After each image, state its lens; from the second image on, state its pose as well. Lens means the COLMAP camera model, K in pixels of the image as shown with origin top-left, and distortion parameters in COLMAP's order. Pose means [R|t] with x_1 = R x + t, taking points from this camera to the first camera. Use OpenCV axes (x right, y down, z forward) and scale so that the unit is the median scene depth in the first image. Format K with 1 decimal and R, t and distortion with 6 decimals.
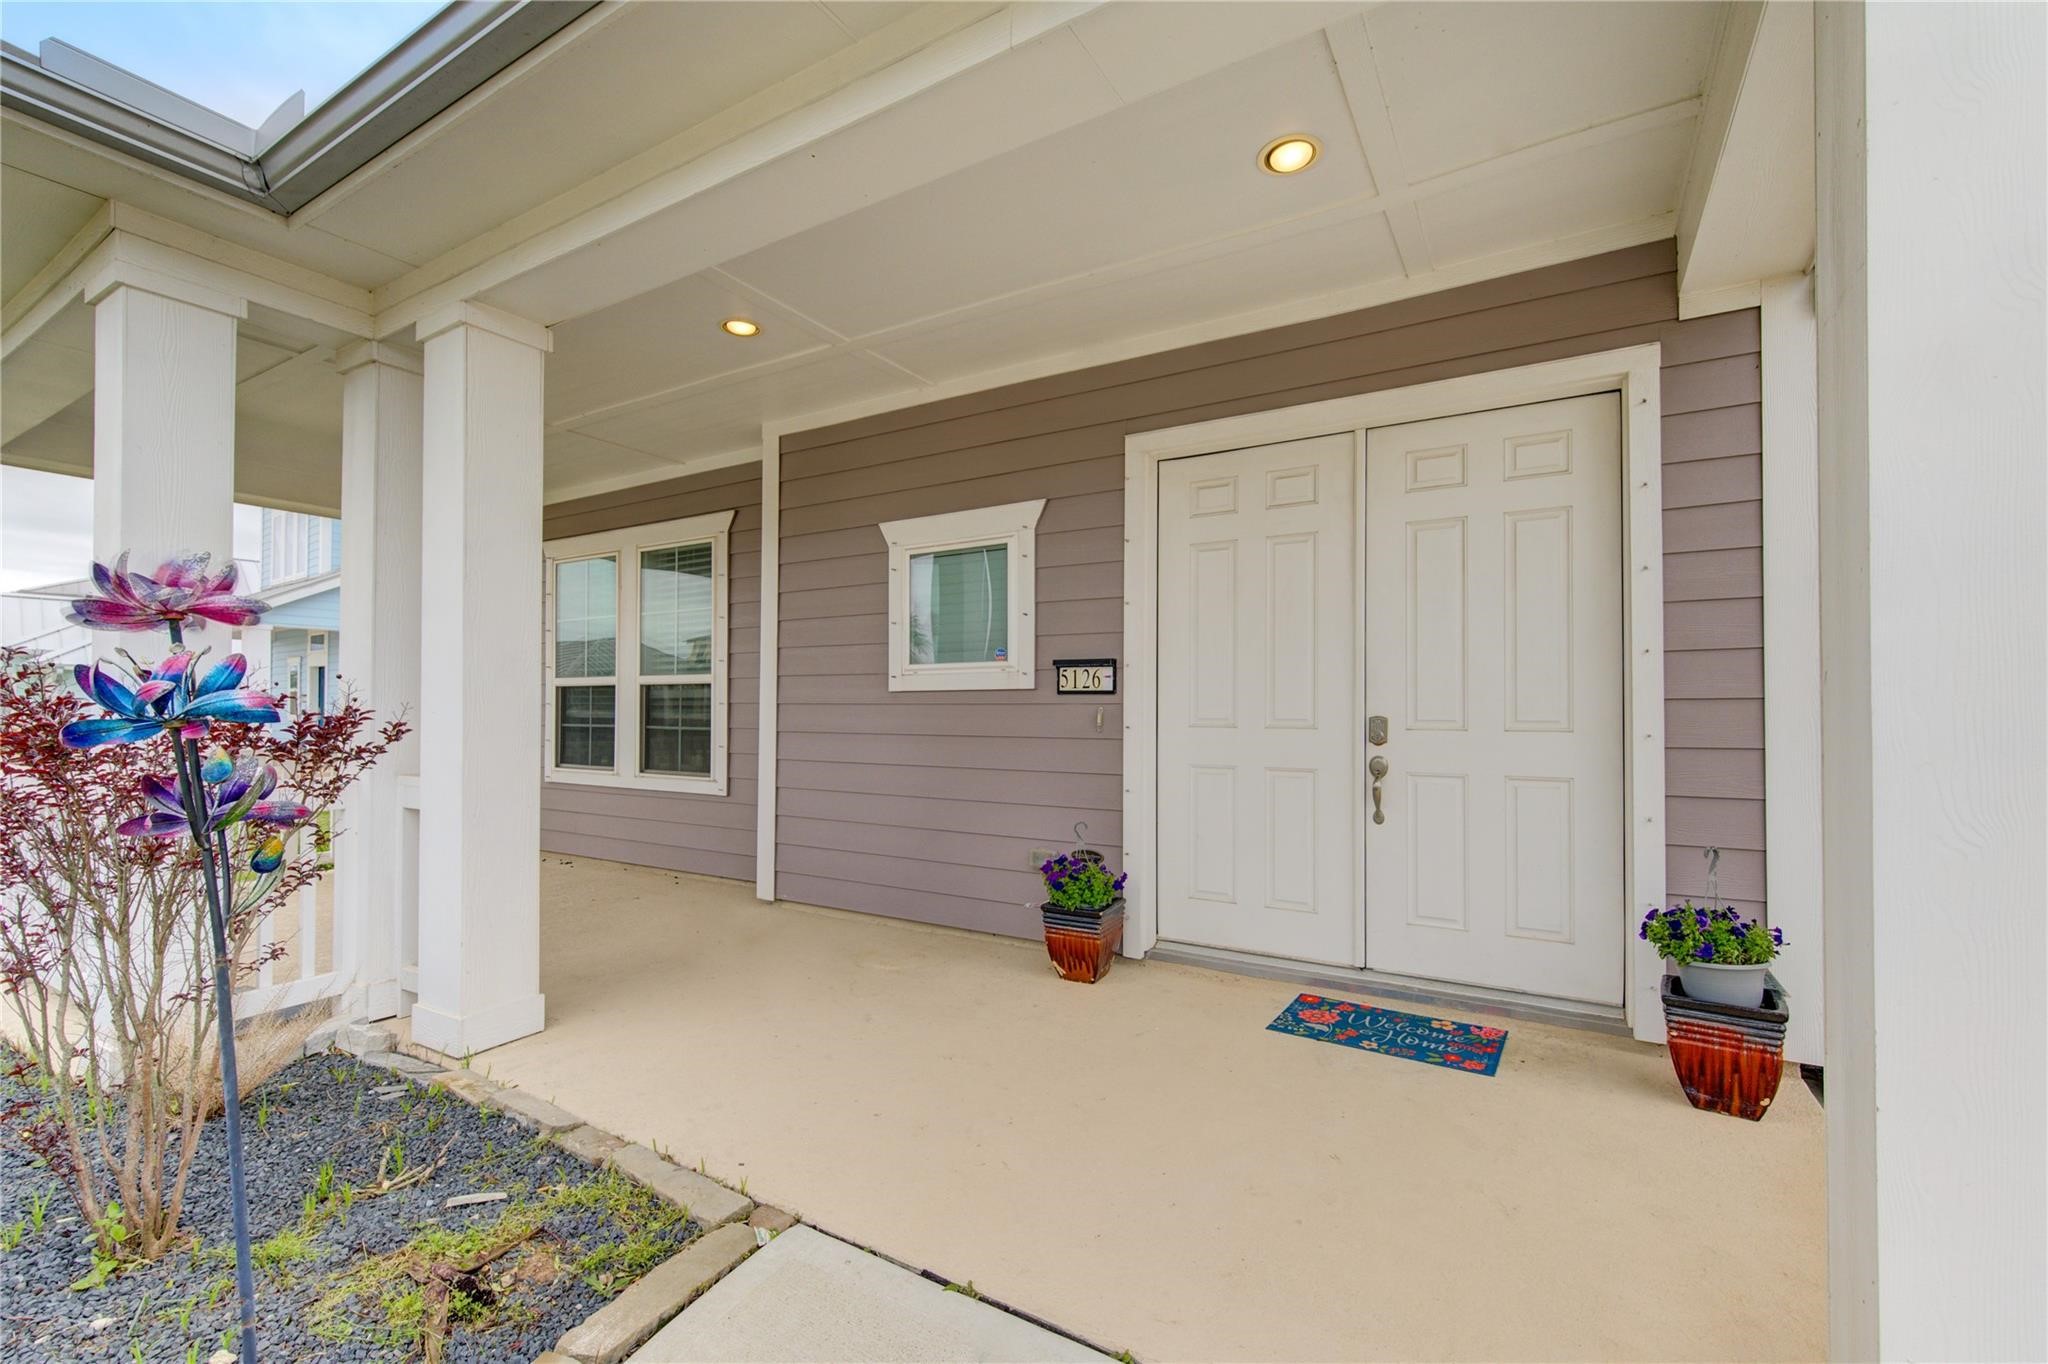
lens RADIAL K [[809.7, 0, 1033.0], [0, 809.7, 678.8], [0, 0, 1]] dist [0.001418, 0.000084]
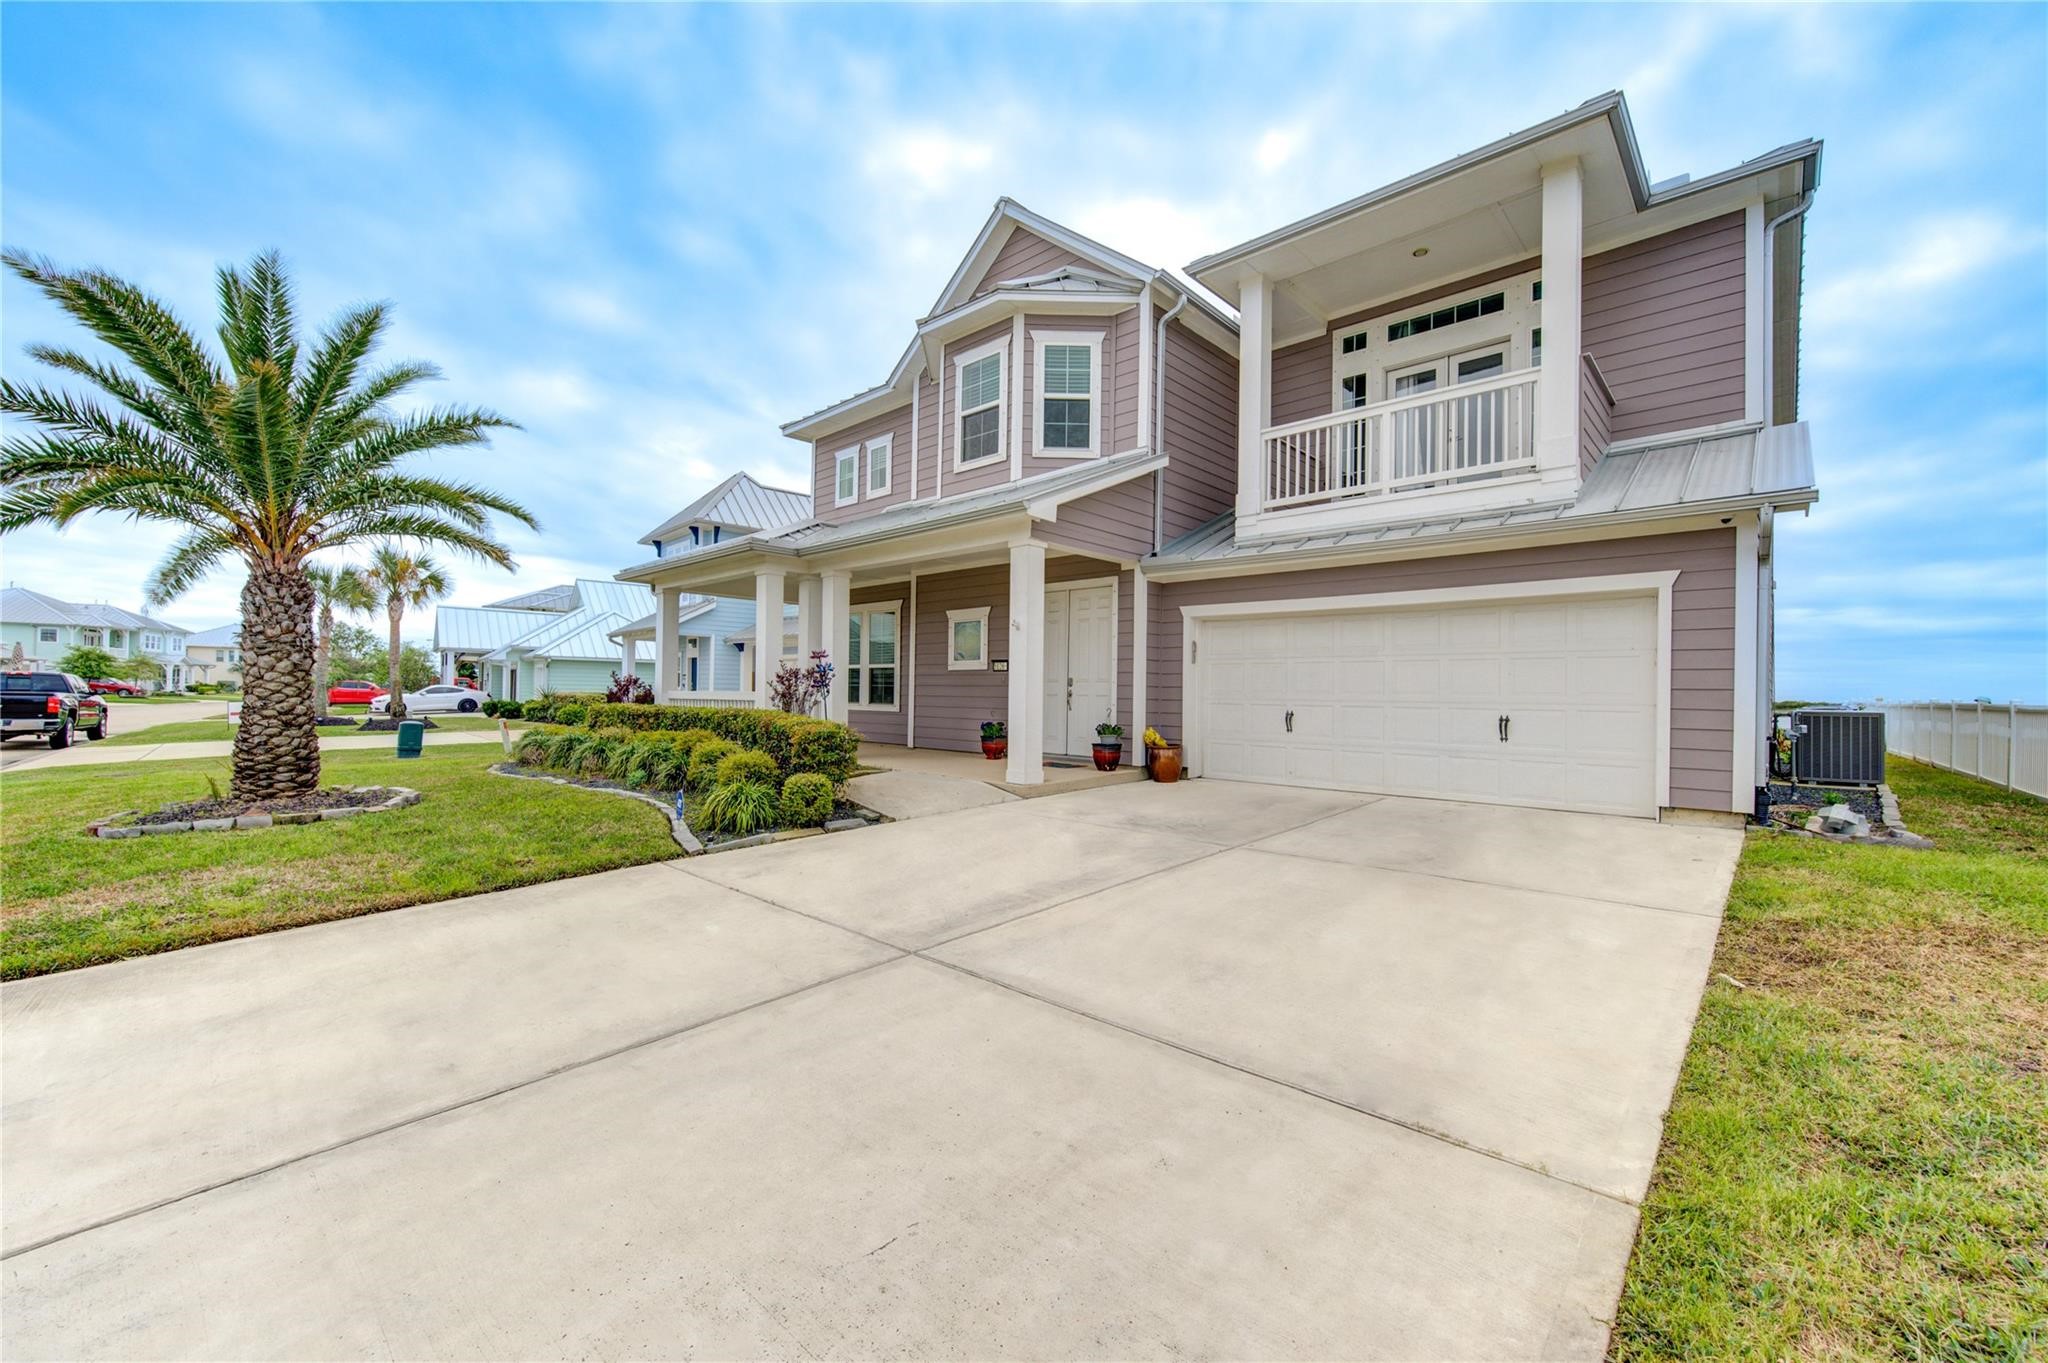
lens RADIAL K [[809.7, 0, 1033.0], [0, 809.7, 678.3], [0, 0, 1]] dist [0.001418, 0.000084]
pose [[0.964202, 0.006273, -0.265094, 0.764807], [-0.002664, 0.999899, 0.013970, 0.001748], [0.265155, -0.012764, 0.964121, -1.465107]]
